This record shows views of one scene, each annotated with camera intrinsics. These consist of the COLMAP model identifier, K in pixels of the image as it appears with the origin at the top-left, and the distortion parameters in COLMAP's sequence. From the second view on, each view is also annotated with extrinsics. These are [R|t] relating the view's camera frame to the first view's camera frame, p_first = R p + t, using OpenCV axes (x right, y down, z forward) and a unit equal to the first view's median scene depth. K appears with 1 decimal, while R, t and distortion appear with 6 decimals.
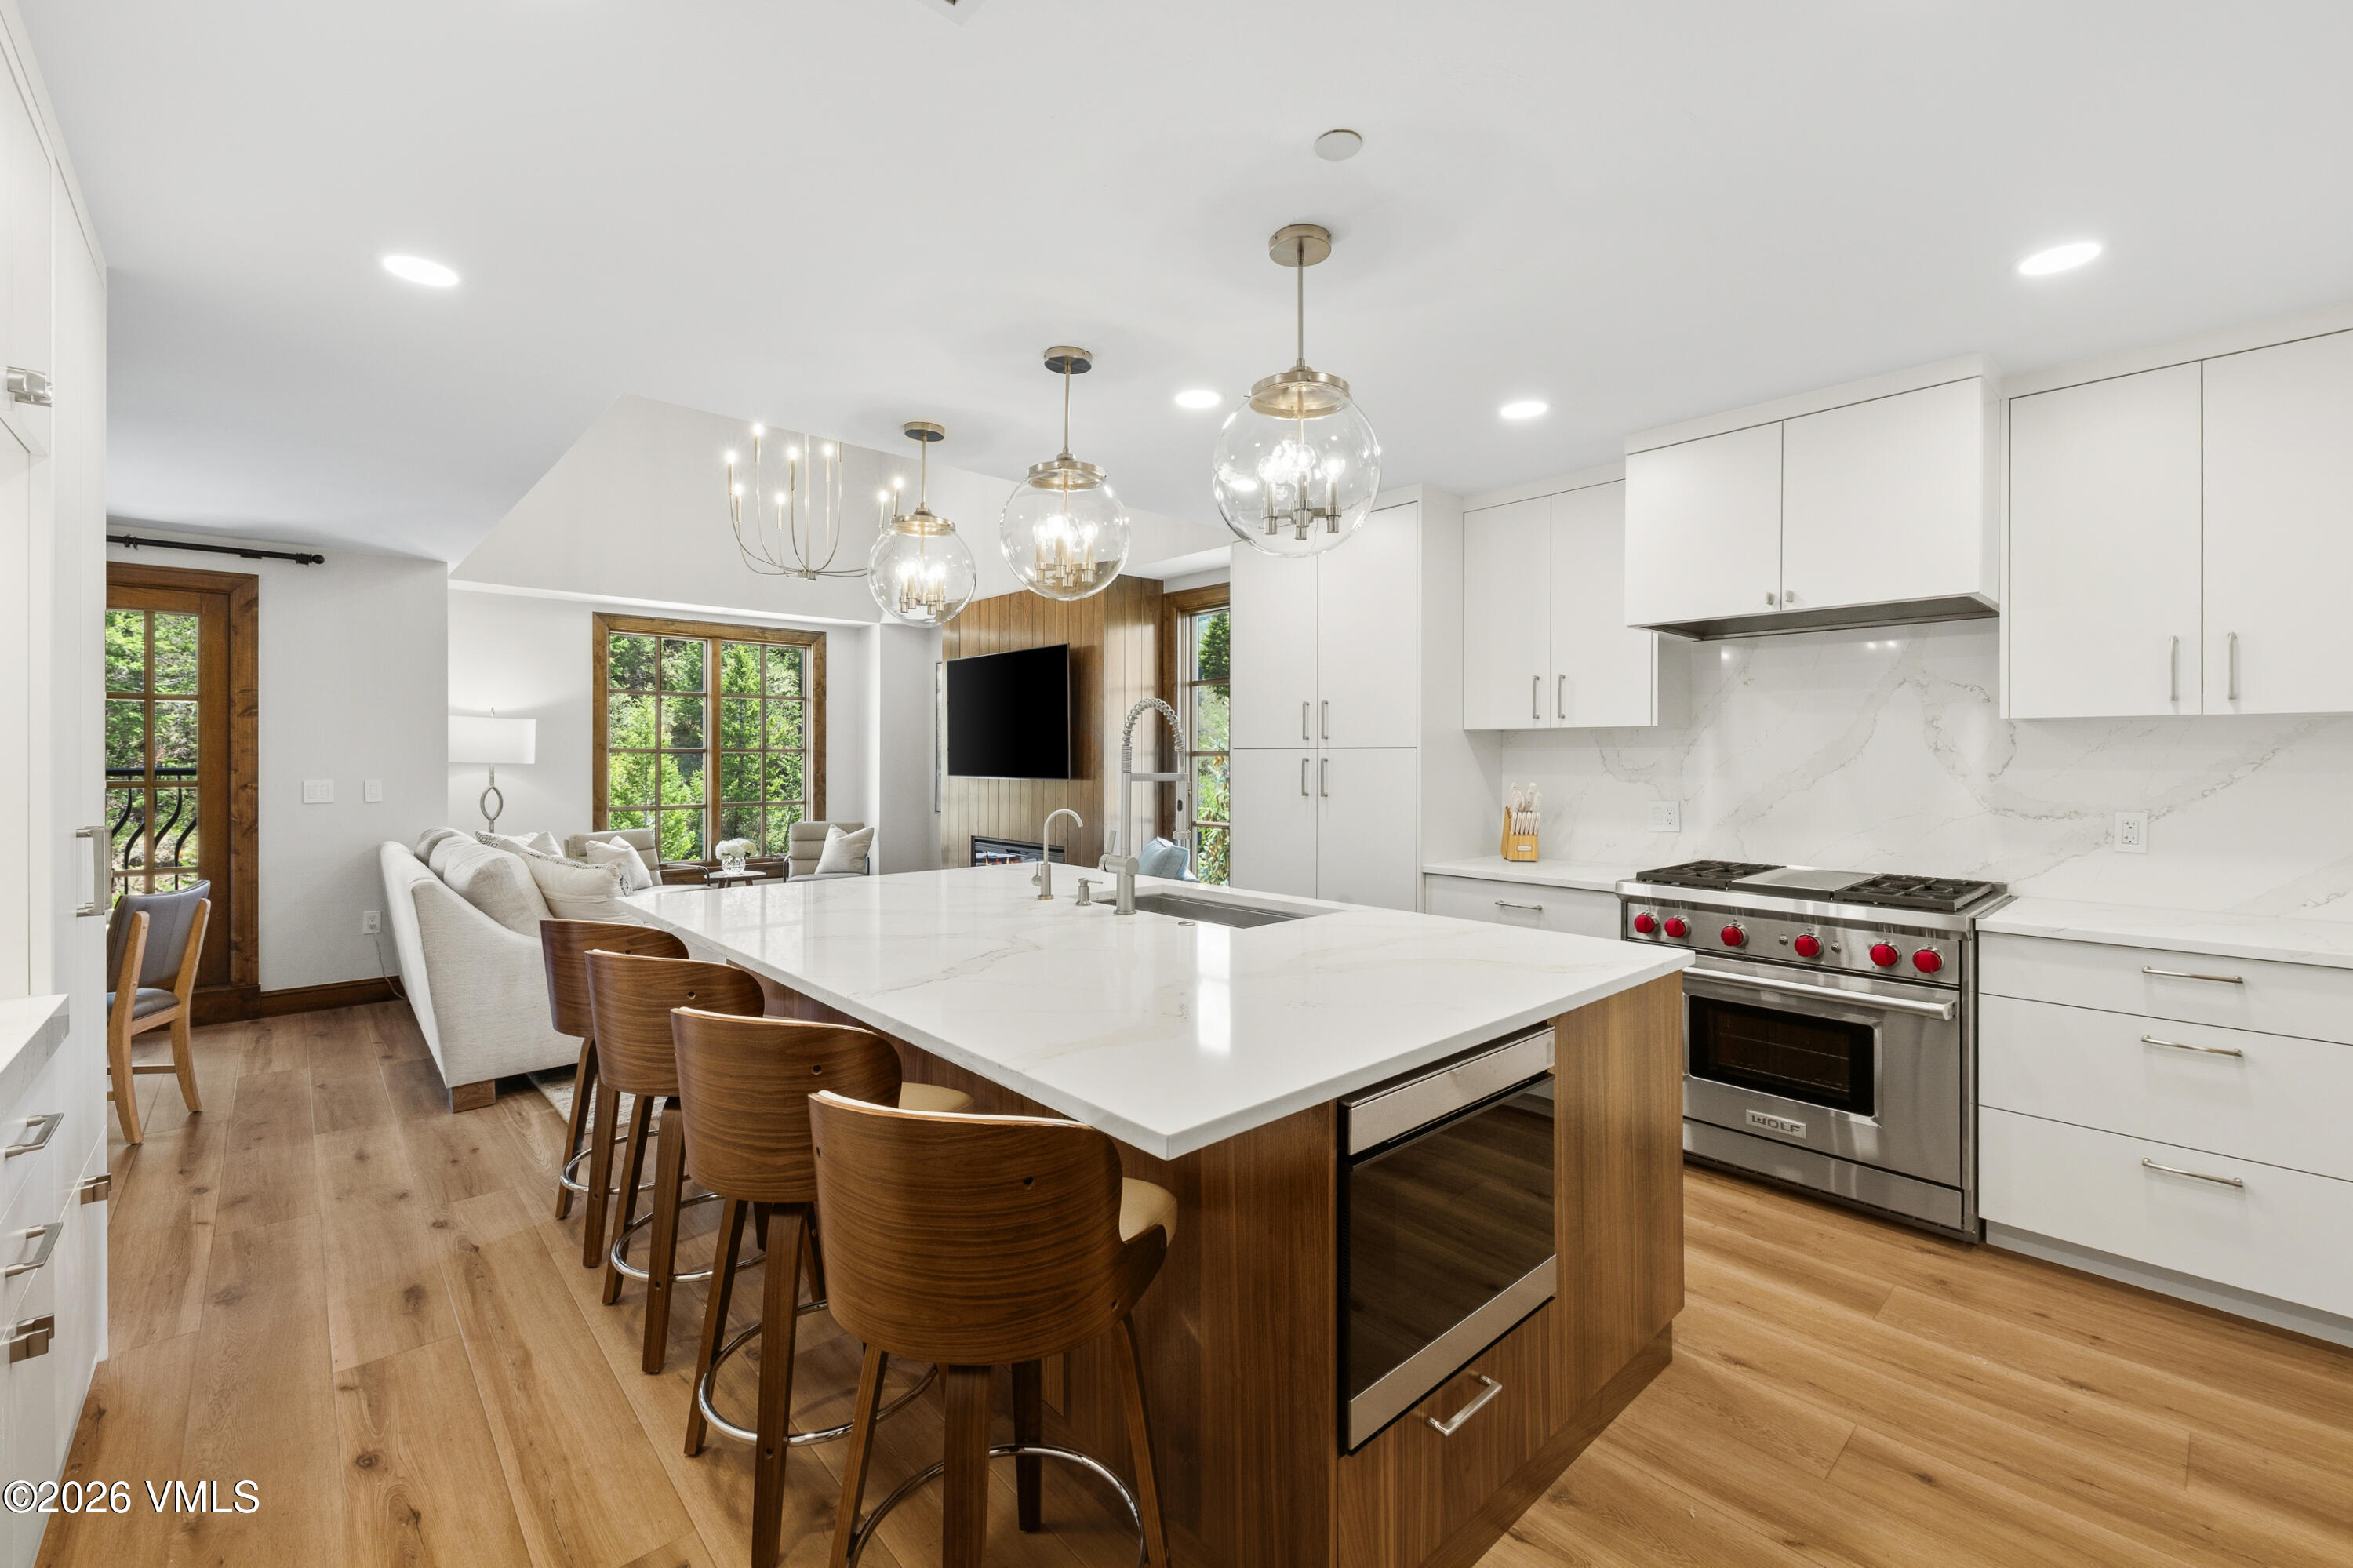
lens RADIAL K [[978.5, 0, 1175.4], [0, 978.5, 754.9], [0, 0, 1]] dist [0.009296, -0.003601]
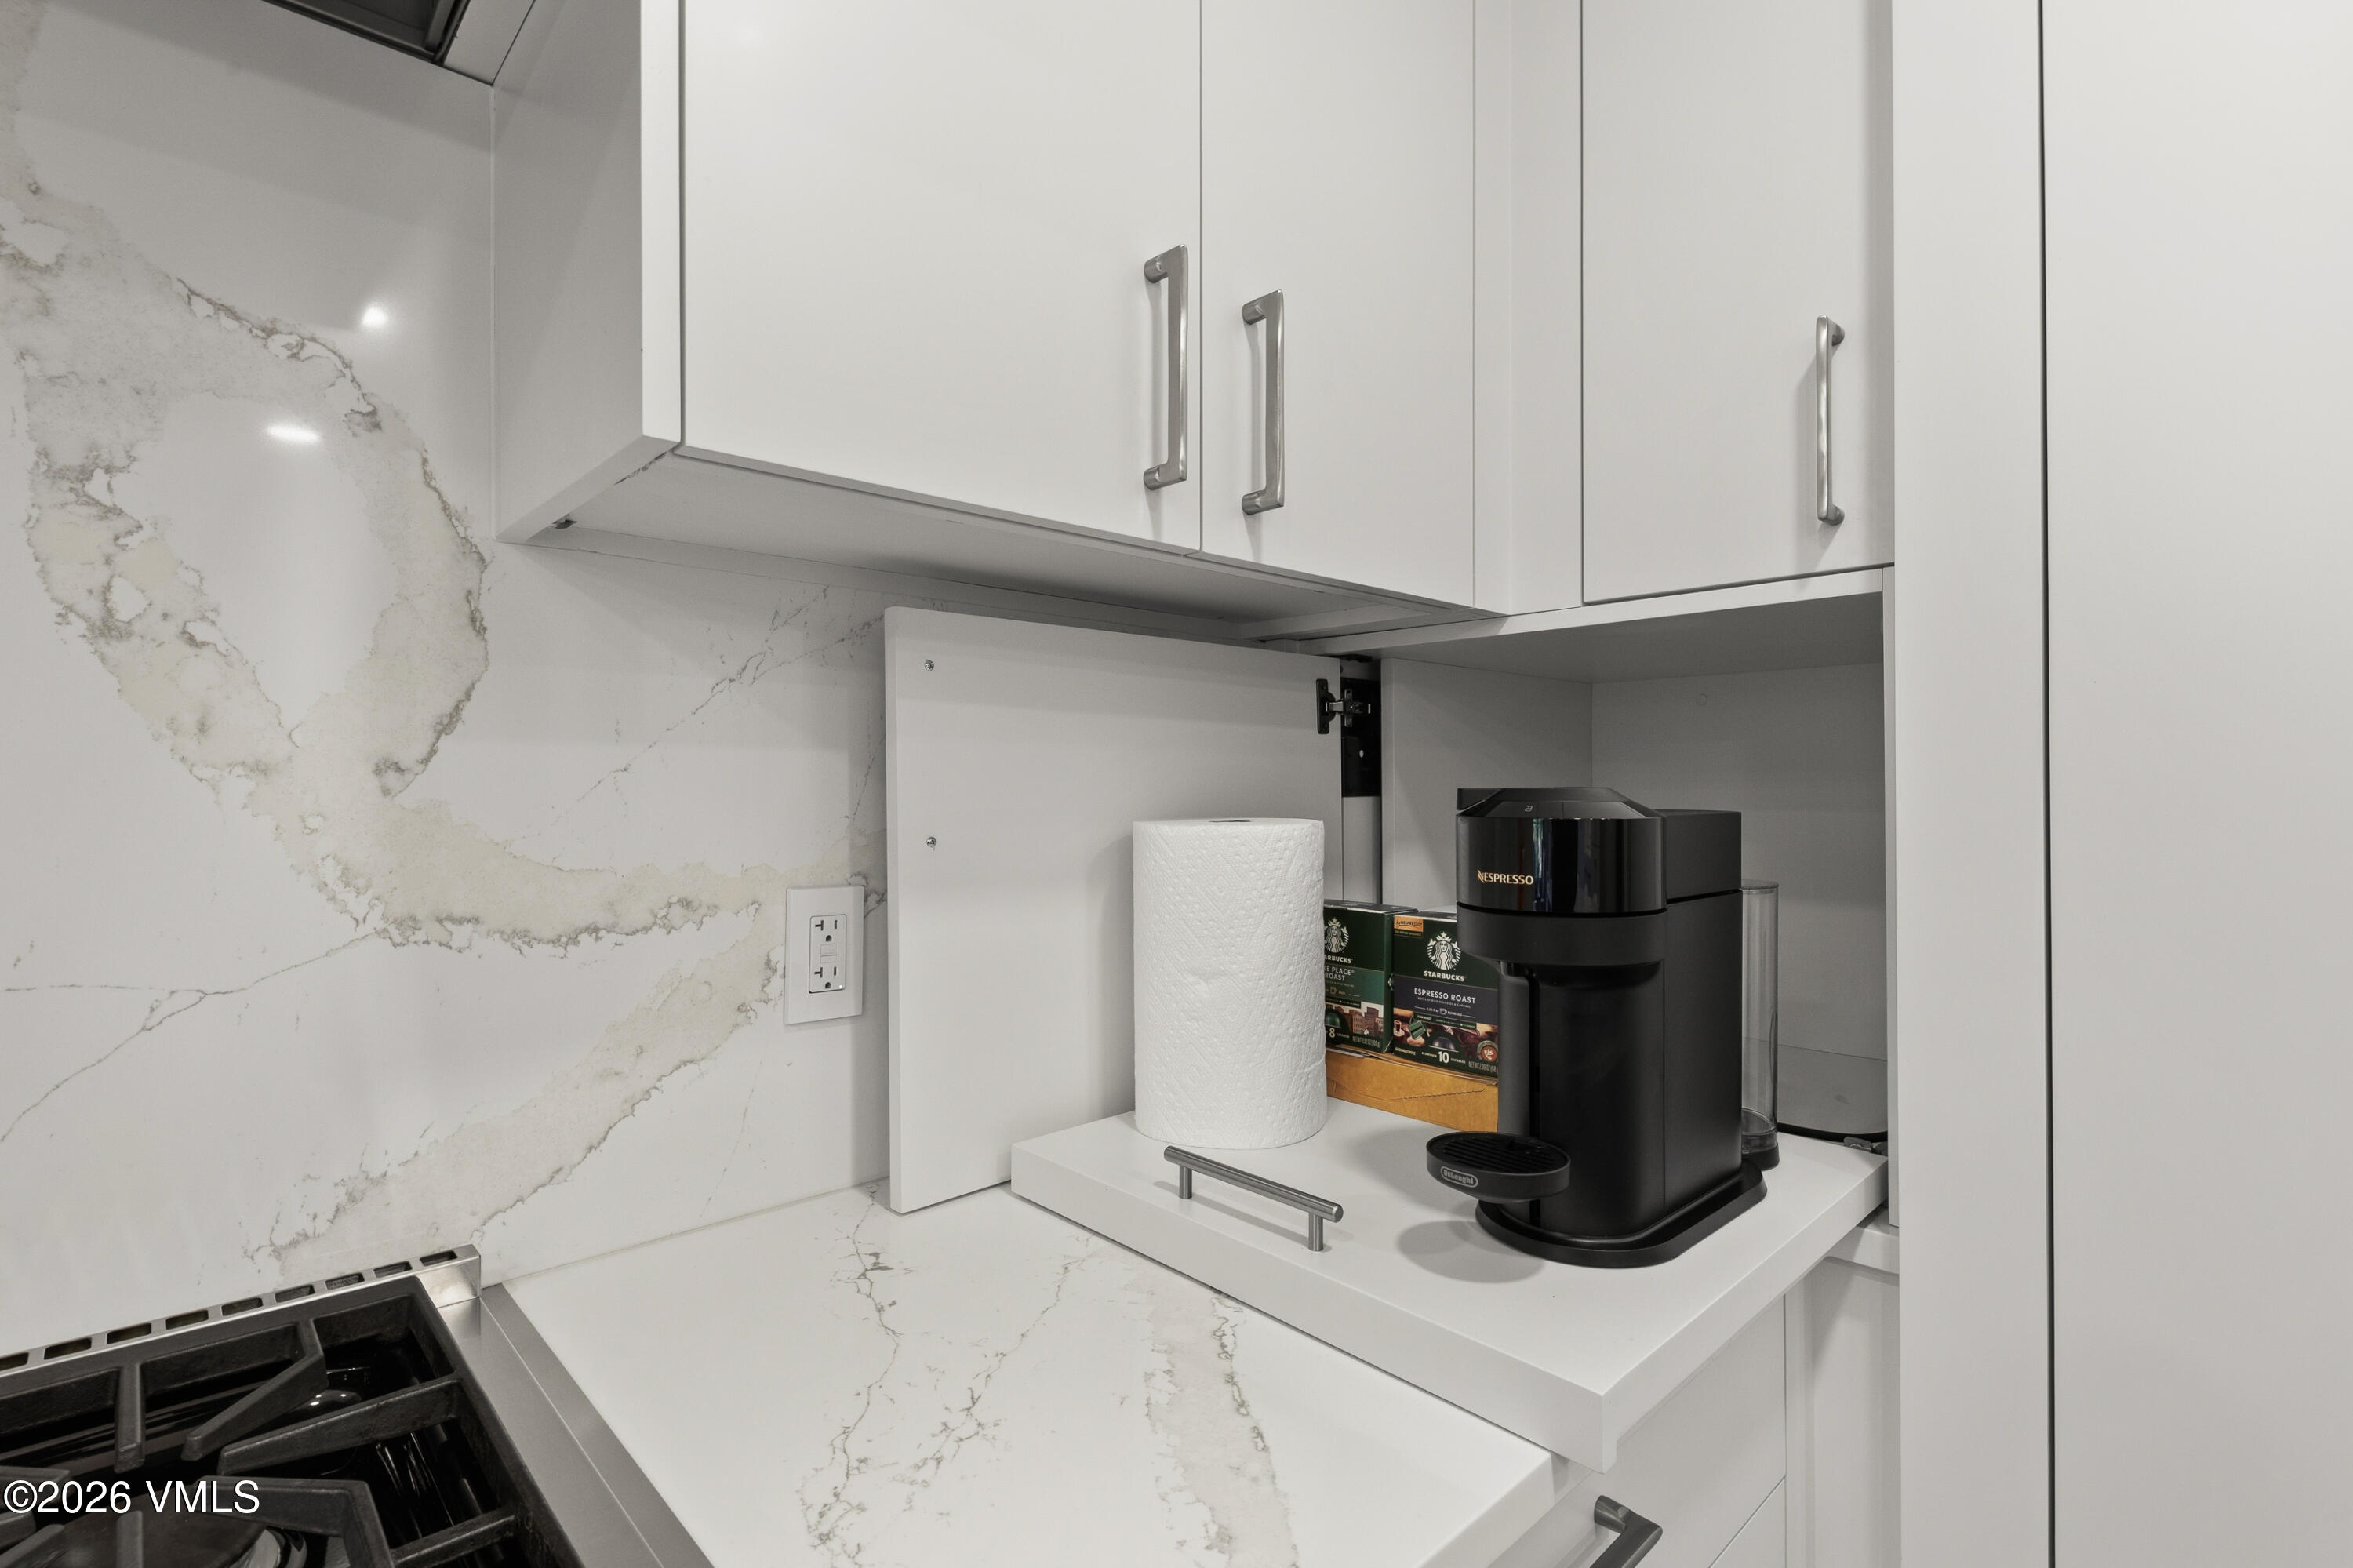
lens RADIAL K [[1094.7, 0, 1183.3], [0, 1094.7, 776.8], [0, 0, 1]] dist [0.000272, -0.000291]
pose [[-0.016886, 0.007170, 0.999832, 0.502335], [-0.000903, 0.999974, -0.007186, 0.021087], [-0.999857, -0.001025, -0.016879, 0.712128]]
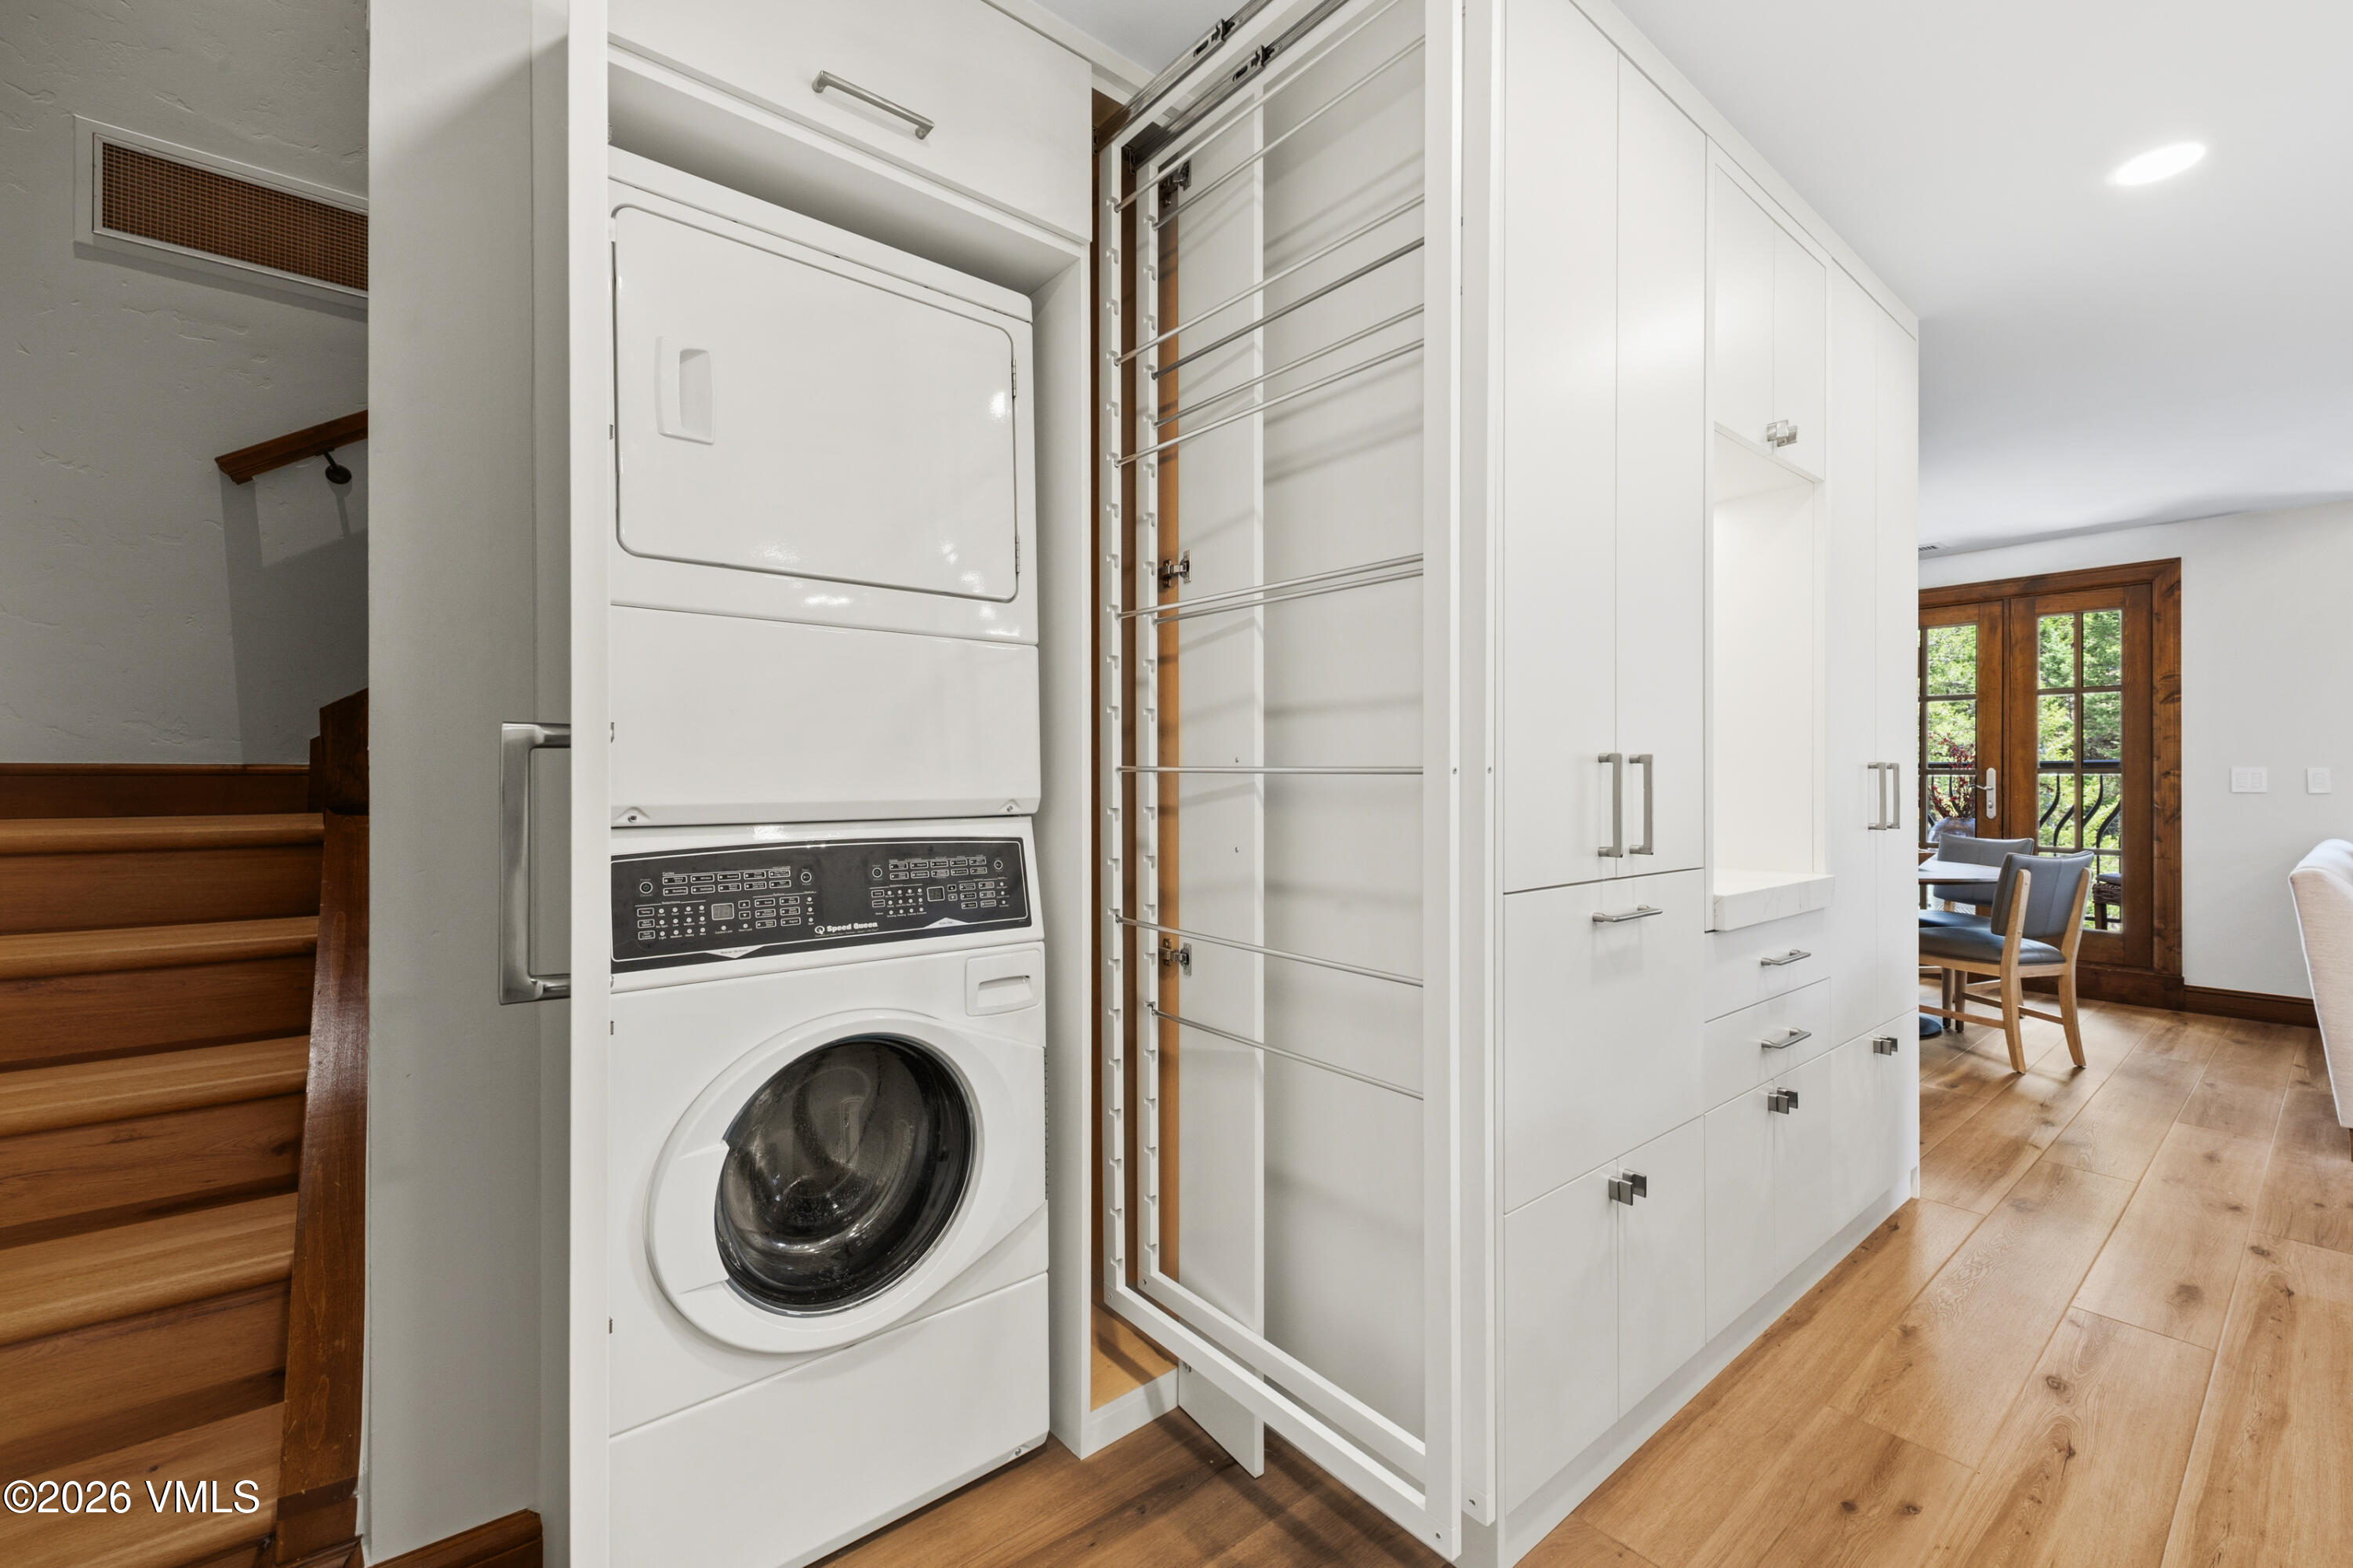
lens RADIAL K [[978.5, 0, 1188.9], [0, 978.5, 775.0], [0, 0, 1]] dist [0.009296, -0.003601]
pose [[-0.041208, -0.003318, -0.999145, 0.115760], [0.000817, 0.999994, -0.003354, 0.050521], [0.999150, -0.000955, -0.041205, 0.080986]]
